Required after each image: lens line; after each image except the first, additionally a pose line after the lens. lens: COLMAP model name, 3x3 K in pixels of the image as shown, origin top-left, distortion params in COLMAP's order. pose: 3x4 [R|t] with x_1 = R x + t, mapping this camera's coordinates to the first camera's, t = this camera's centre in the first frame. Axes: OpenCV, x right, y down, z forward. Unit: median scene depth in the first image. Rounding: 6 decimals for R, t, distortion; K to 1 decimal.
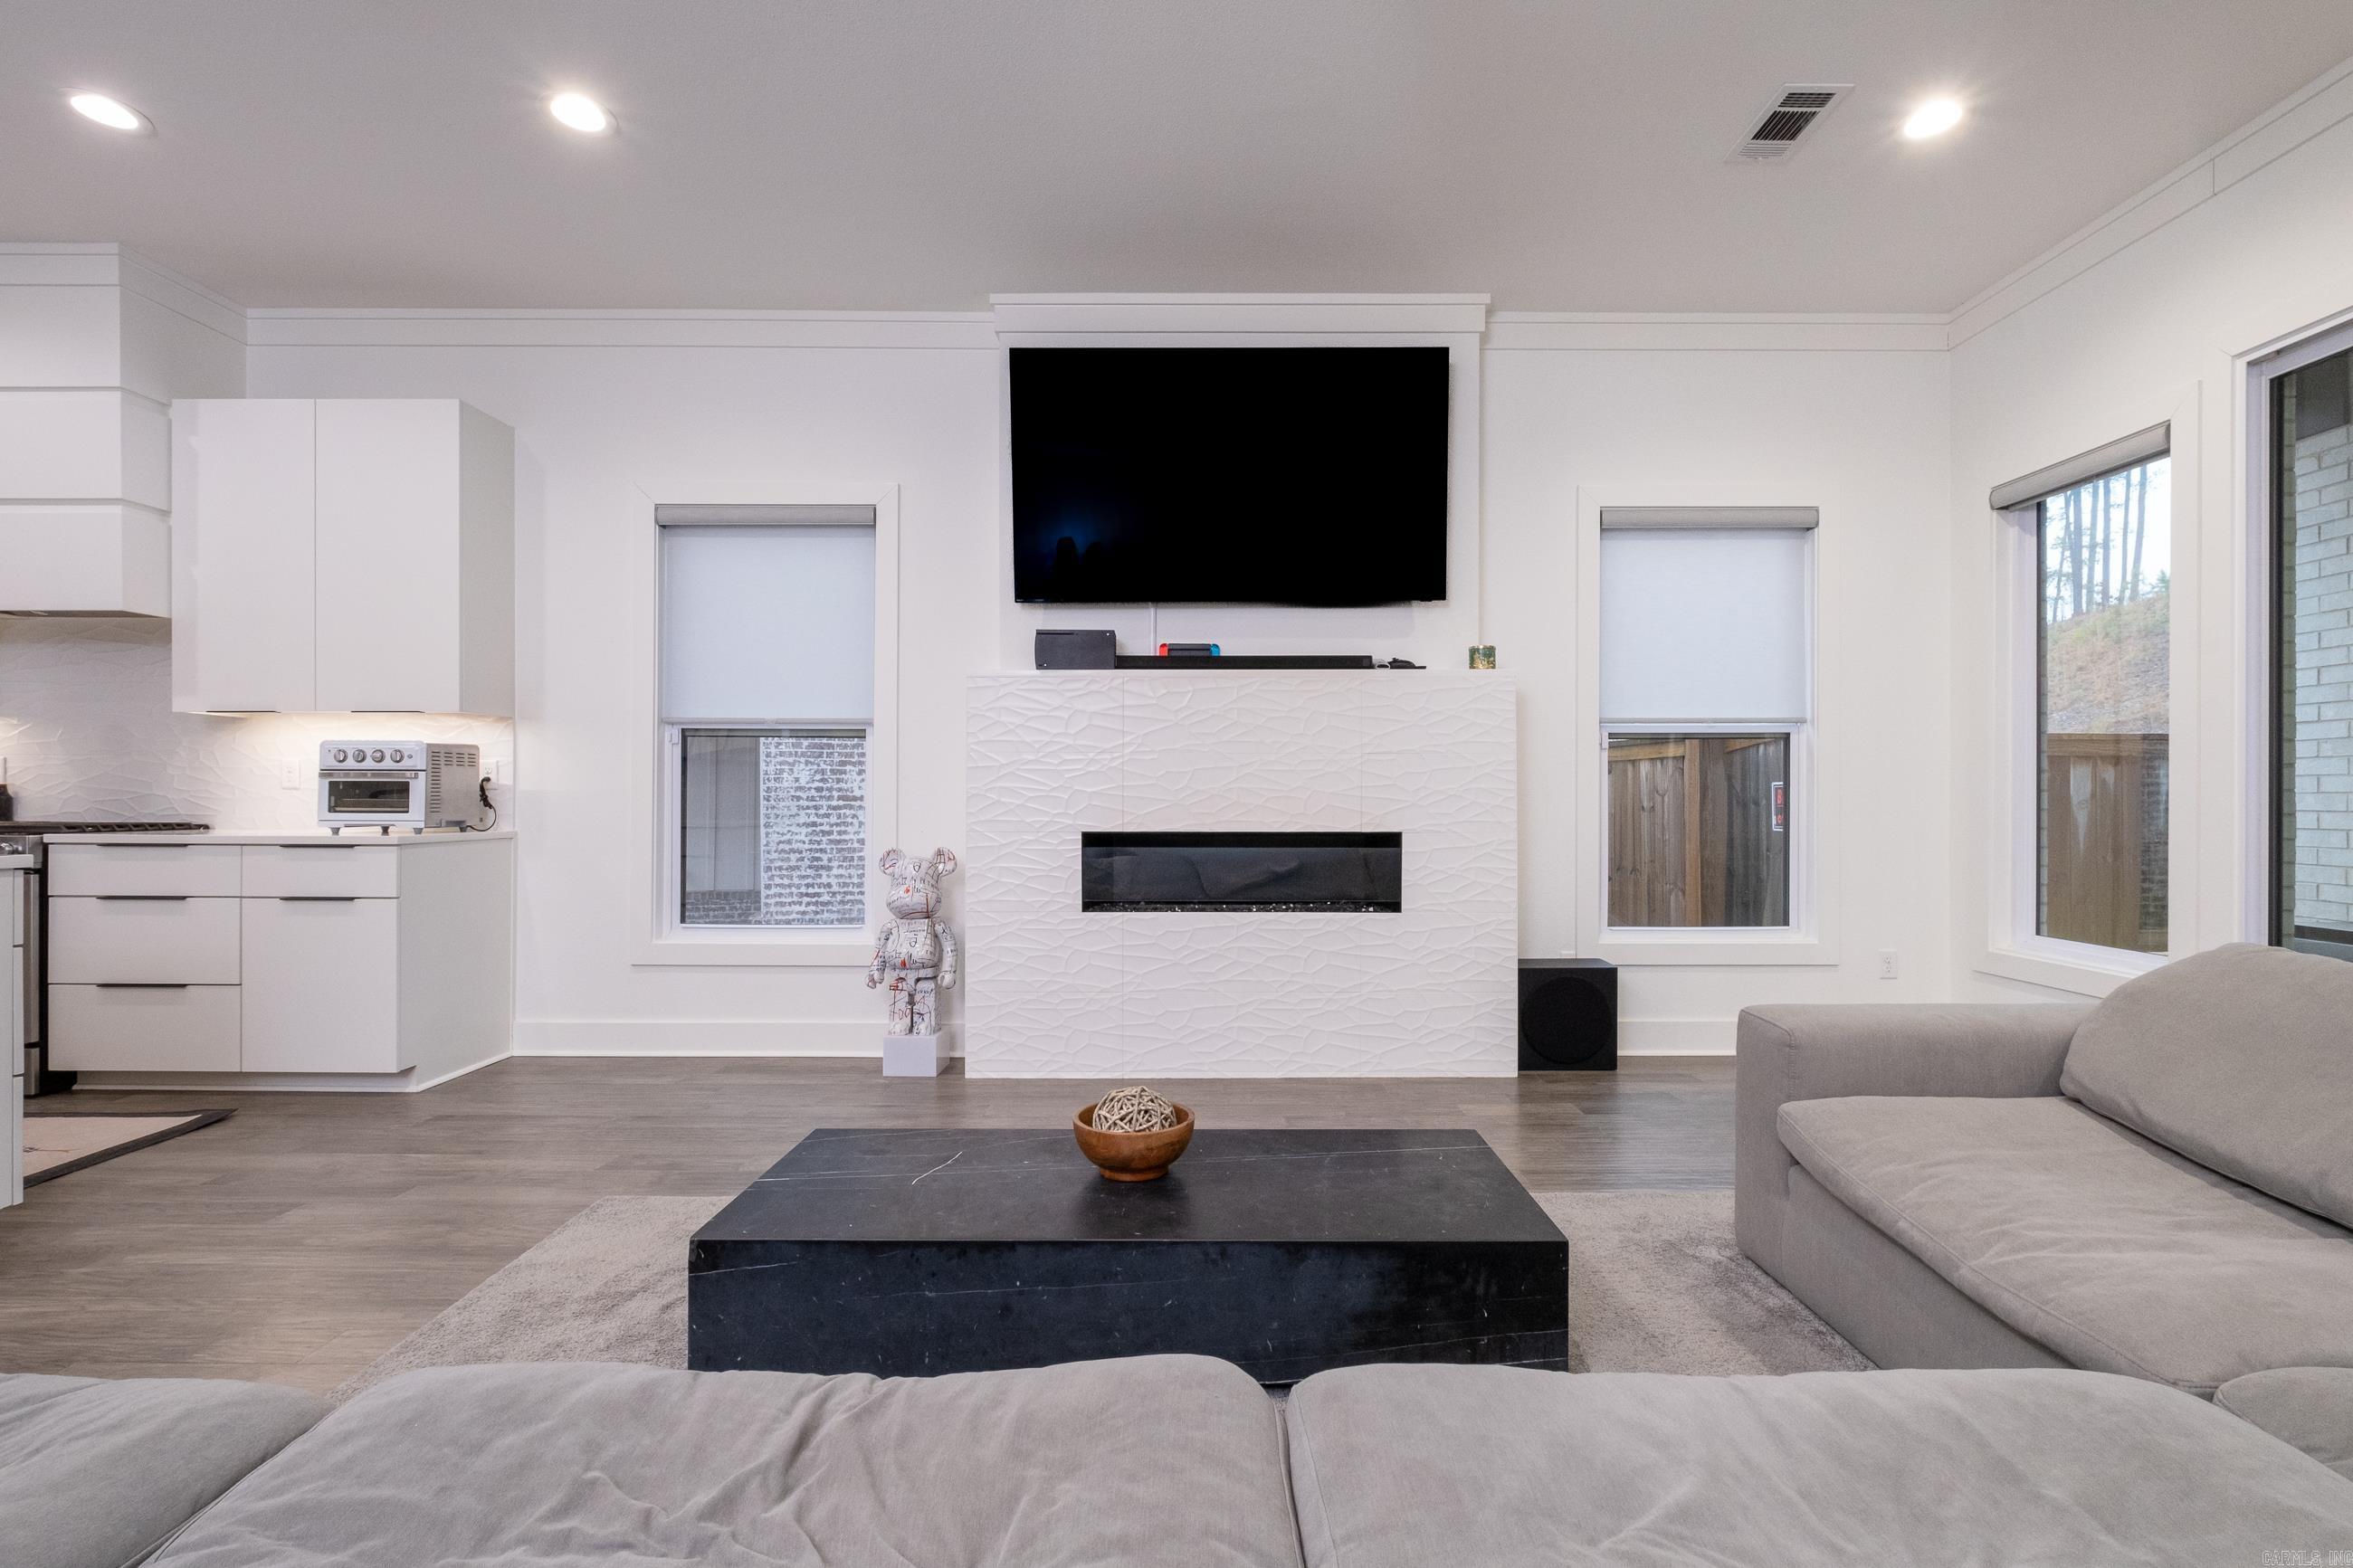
lens RADIAL K [[1030.5, 0, 1178.1], [0, 1030.5, 790.8], [0, 0, 1]] dist [0.002579, 0.000411]
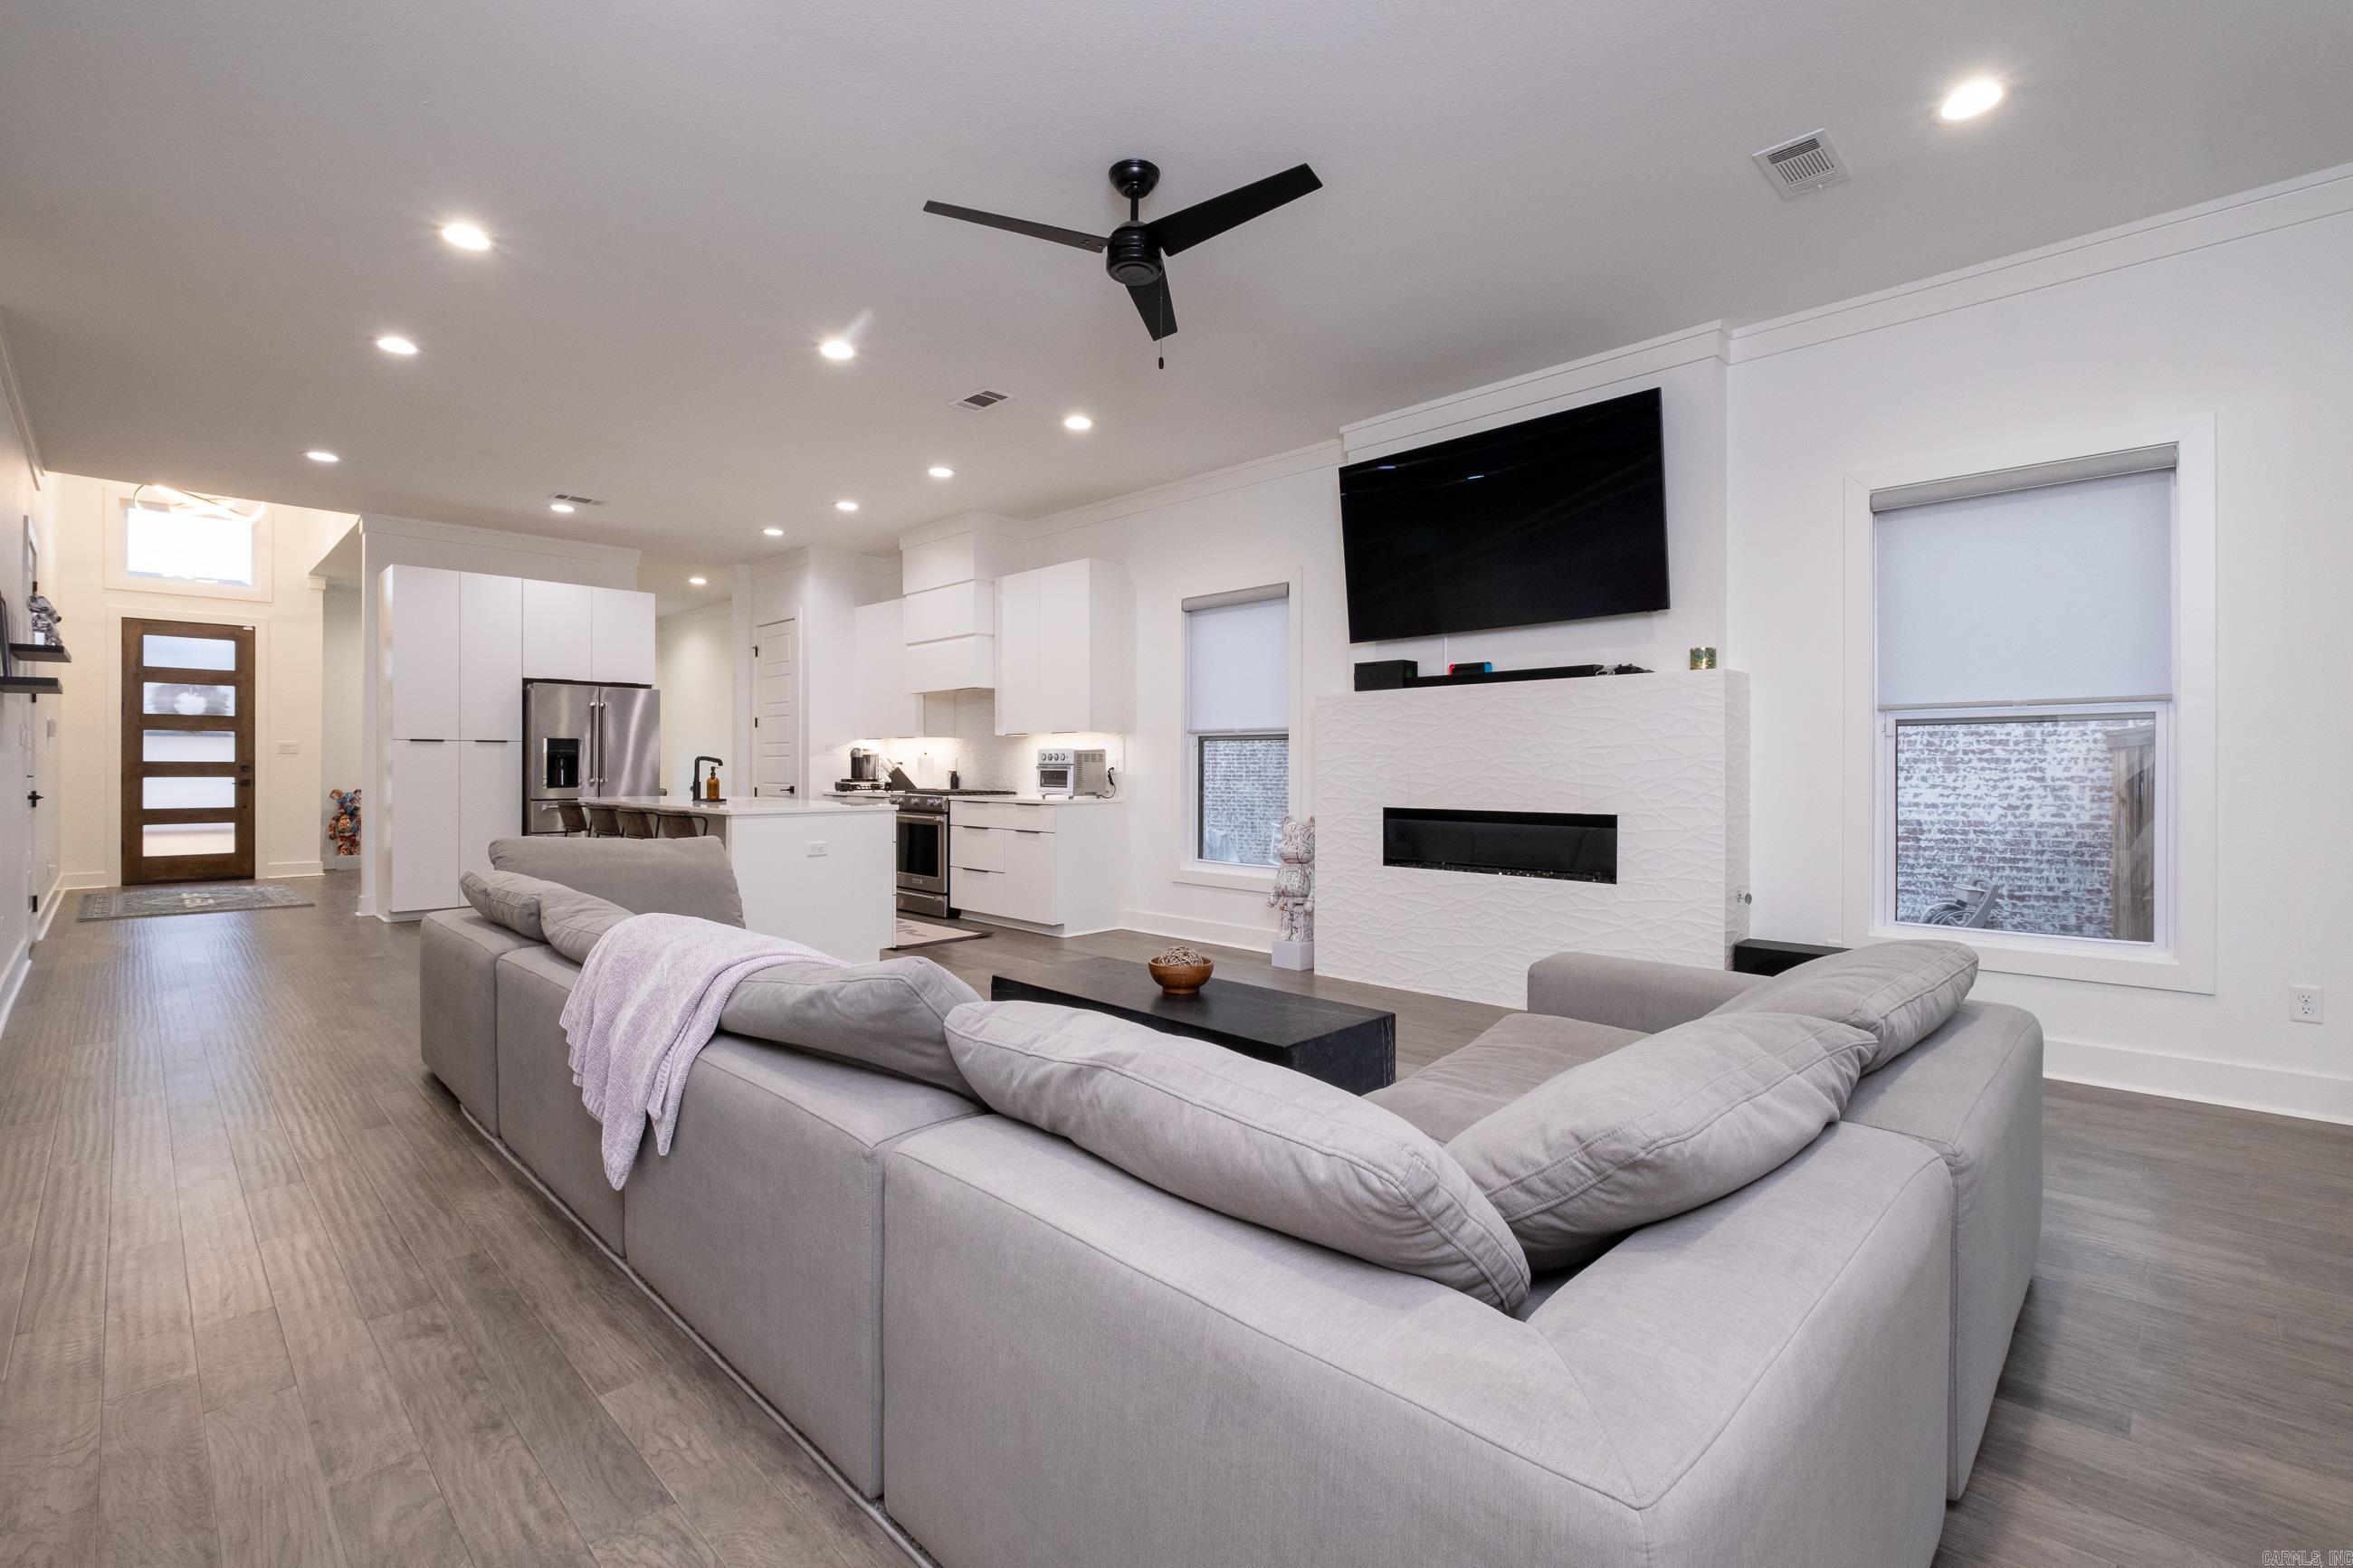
lens RADIAL K [[1030.5, 0, 1176.5], [0, 1030.5, 768.4], [0, 0, 1]] dist [0.002579, 0.000411]
pose [[0.716757, -0.000030, -0.697323, 0.656994], [0.002957, 0.999991, 0.002997, -0.017349], [0.697316, -0.004210, 0.716751, -0.177331]]
